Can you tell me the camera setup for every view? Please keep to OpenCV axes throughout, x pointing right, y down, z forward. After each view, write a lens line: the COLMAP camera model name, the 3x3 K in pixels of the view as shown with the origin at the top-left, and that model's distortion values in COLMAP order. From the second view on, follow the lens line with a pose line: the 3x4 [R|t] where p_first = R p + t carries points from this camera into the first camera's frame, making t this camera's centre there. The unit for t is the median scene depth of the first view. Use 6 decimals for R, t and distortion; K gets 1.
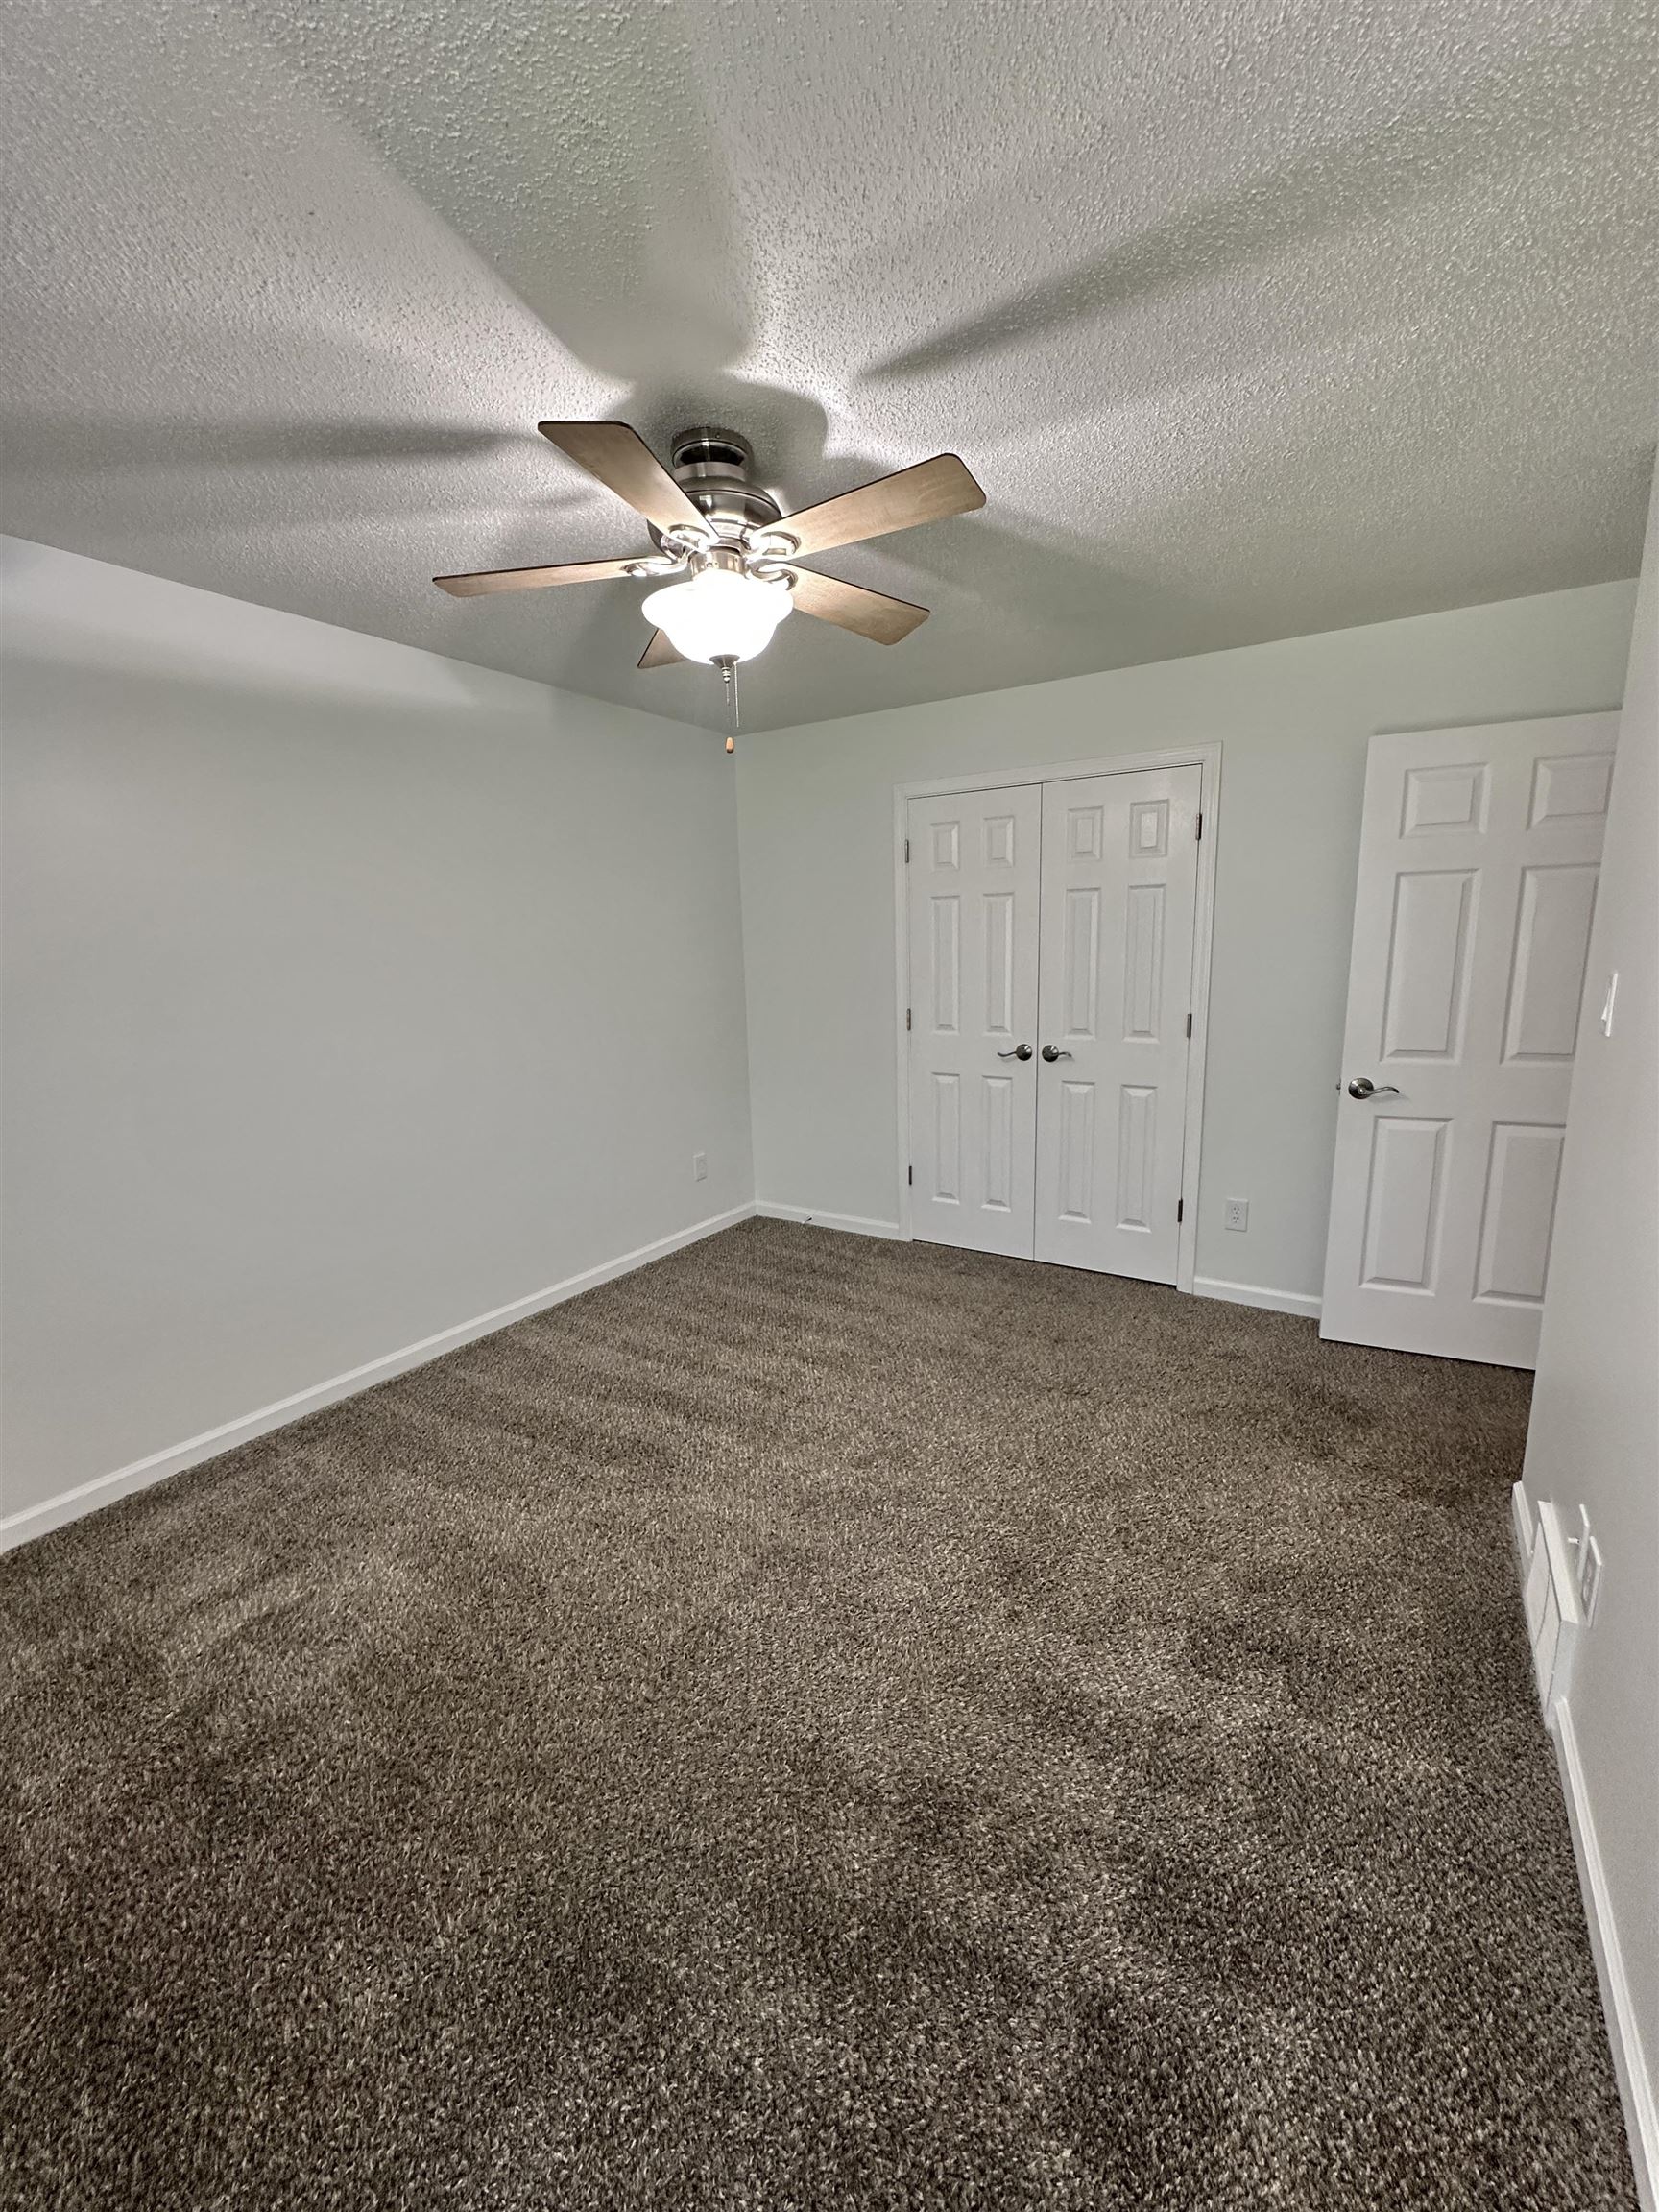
lens RADIAL K [[875.7, 0, 815.2], [0, 875.7, 1102.4], [0, 0, 1]] dist [0.000062, 0.000804]
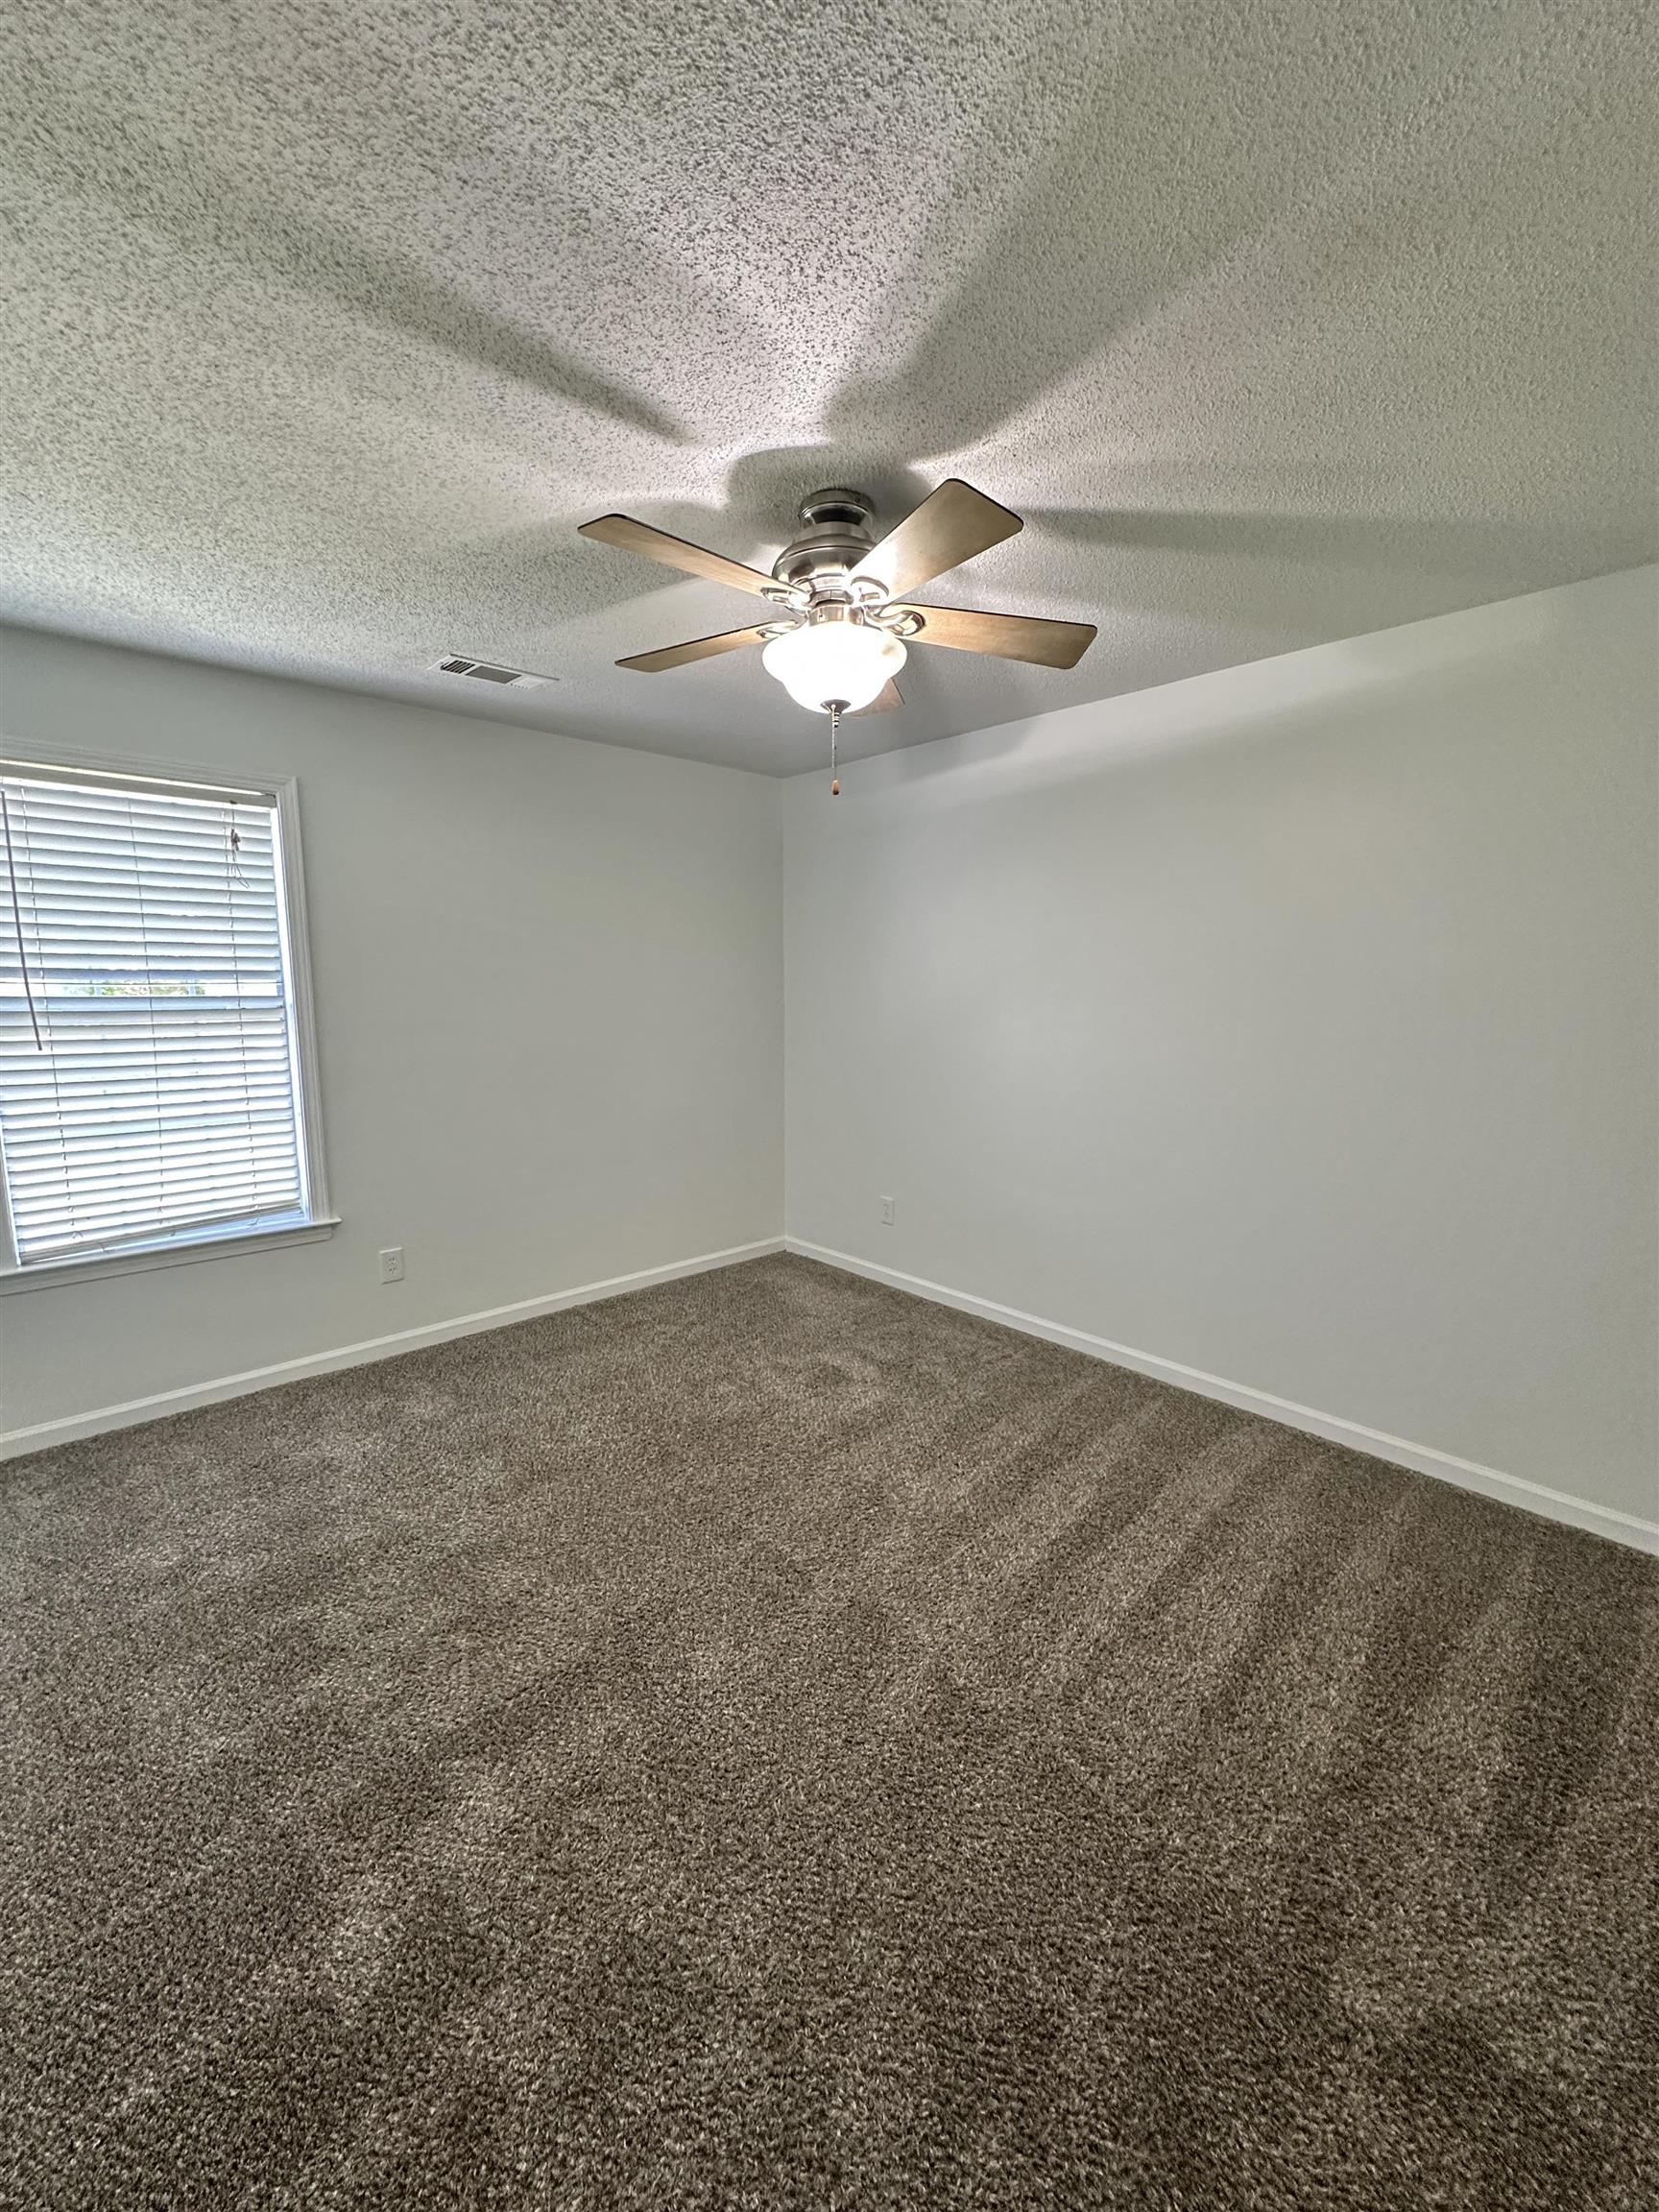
lens RADIAL K [[875.7, 0, 815.2], [0, 875.7, 1102.4], [0, 0, 1]] dist [0.000062, 0.000804]
pose [[-0.230010, 0.176022, -0.957137, 0.817837], [-0.177987, 0.959310, 0.219194, -0.236640], [0.956774, 0.220775, -0.189322, 1.079677]]
